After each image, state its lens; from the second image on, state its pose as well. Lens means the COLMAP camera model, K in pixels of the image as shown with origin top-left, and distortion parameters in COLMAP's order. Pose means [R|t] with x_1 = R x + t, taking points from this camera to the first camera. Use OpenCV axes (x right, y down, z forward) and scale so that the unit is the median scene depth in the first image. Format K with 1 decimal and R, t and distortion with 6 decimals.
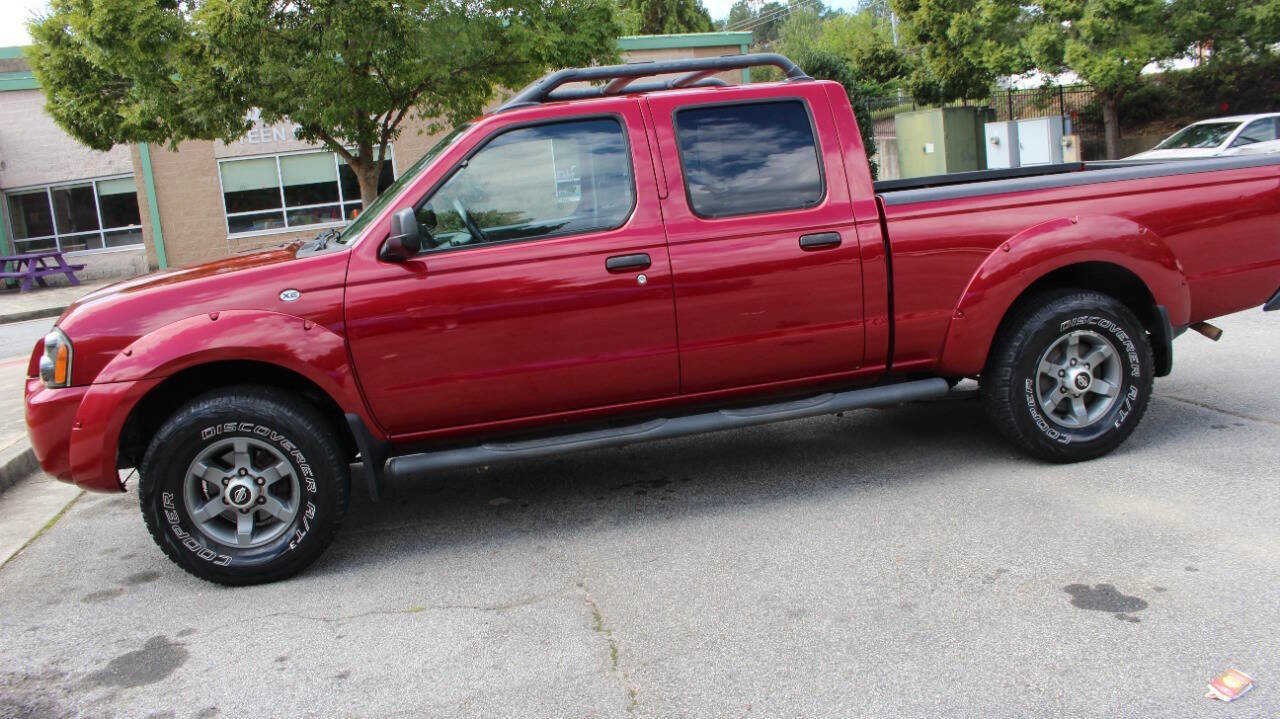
lens RADIAL K [[1056.8, 0, 641.9], [0, 1056.8, 368.2], [0, 0, 1]] dist [-0.156828, 0.126525]
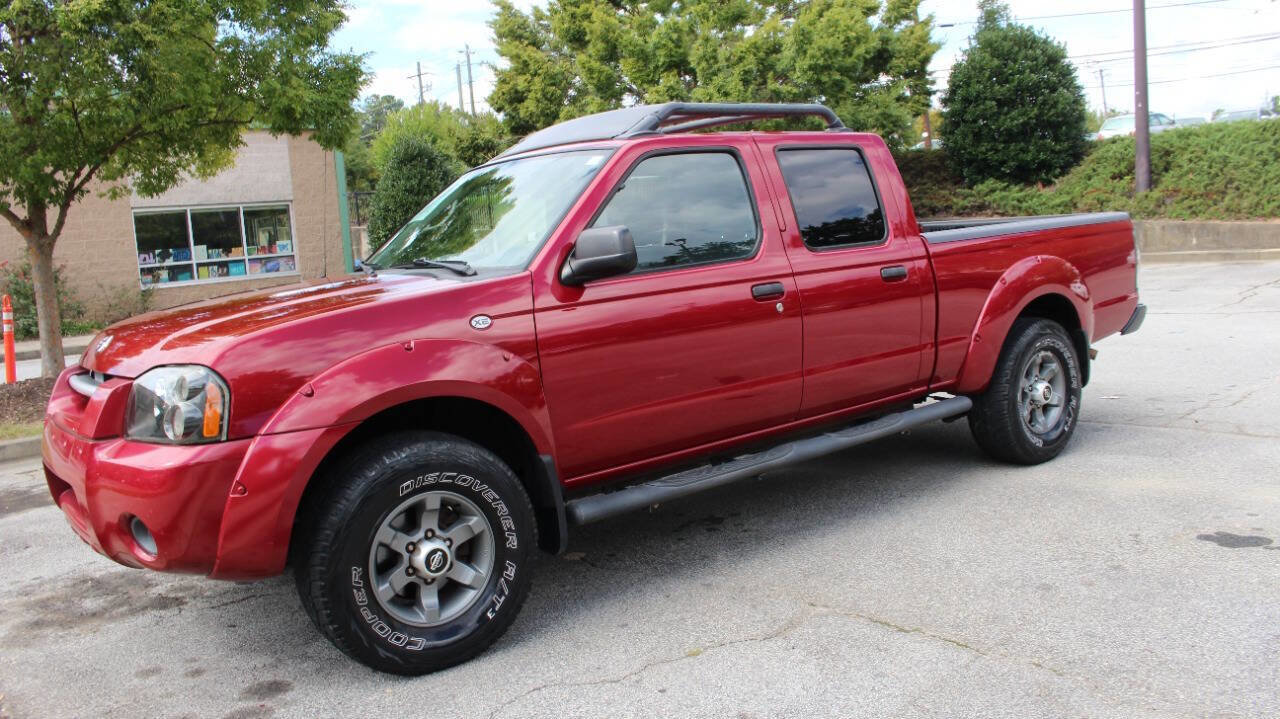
lens RADIAL K [[1056.2, 0, 644.3], [0, 1056.2, 363.8], [0, 0, 1]] dist [-0.159067, 0.129914]
pose [[0.890637, -0.030731, 0.453675, -0.540064], [0.073662, 0.994286, -0.077259, 0.037236], [-0.448708, 0.102228, 0.887812, 0.142141]]
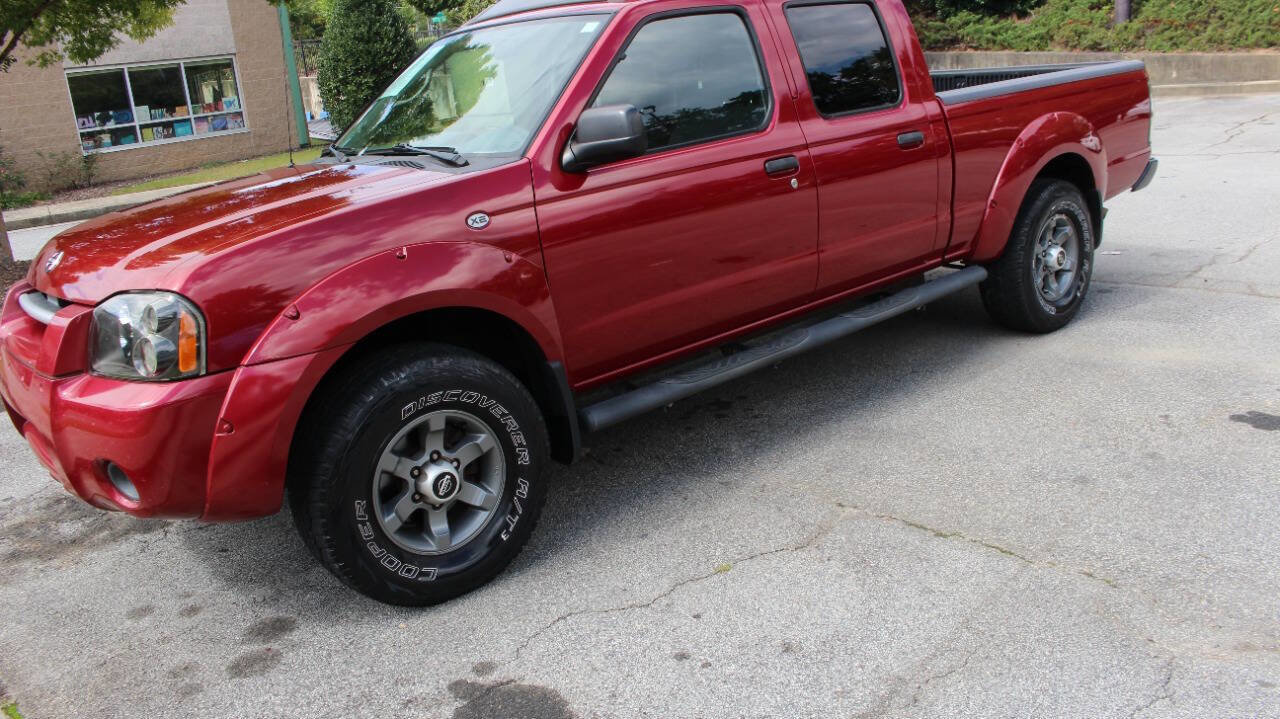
lens RADIAL K [[1056.8, 0, 641.9], [0, 1056.8, 368.2], [0, 0, 1]] dist [-0.156828, 0.126525]
pose [[0.872151, -0.132259, 0.471020, -0.540204], [0.106881, 0.991018, 0.080368, -0.008979], [-0.477419, -0.019749, 0.878454, 0.216909]]
